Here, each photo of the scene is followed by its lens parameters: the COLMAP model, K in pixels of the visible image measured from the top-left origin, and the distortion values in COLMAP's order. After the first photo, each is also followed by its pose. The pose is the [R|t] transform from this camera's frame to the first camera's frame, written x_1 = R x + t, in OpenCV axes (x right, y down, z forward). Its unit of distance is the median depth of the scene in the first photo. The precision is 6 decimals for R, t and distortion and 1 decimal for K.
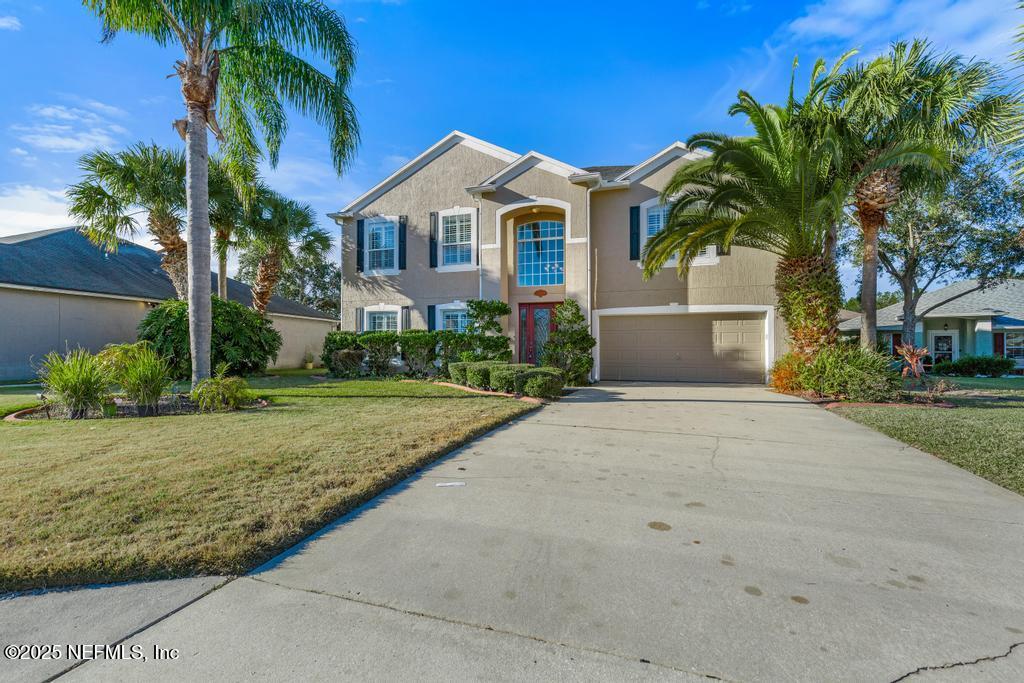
lens RADIAL K [[472.0, 0, 524.8], [0, 472.0, 326.0], [0, 0, 1]] dist [-0.000654, 0.000058]
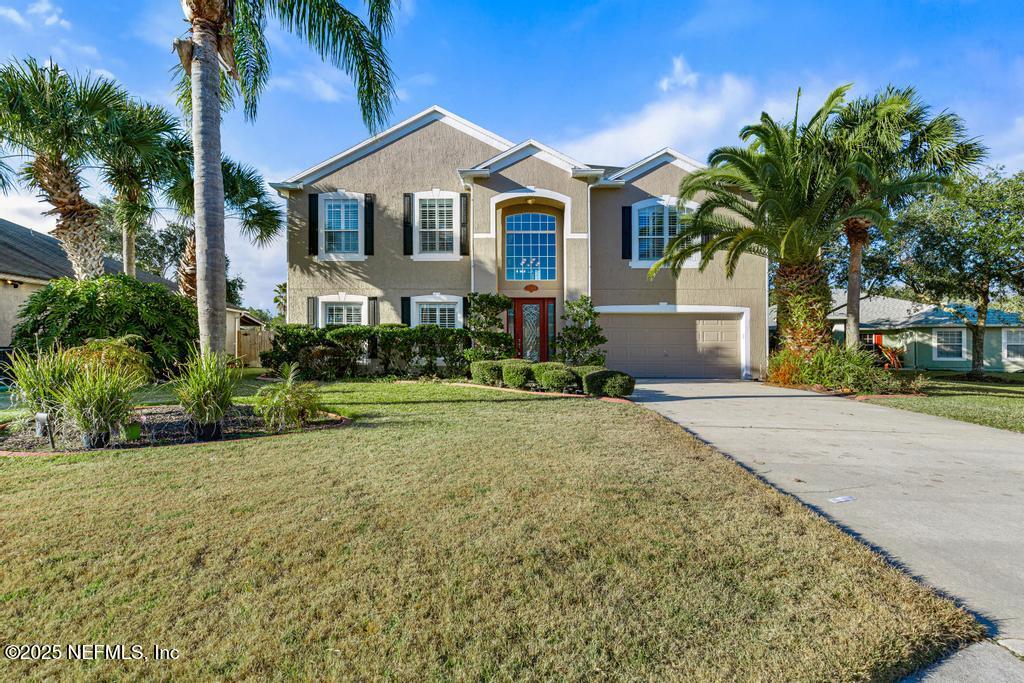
lens RADIAL K [[480.2, 0, 367.7], [0, 480.2, 319.9], [0, 0, 1]] dist [0.000240, 0.000726]
pose [[0.958390, 0.016775, 0.284967, -0.552772], [-0.017540, 0.999846, 0.000133, 0.000880], [-0.284921, -0.005126, 0.958537, 0.154172]]
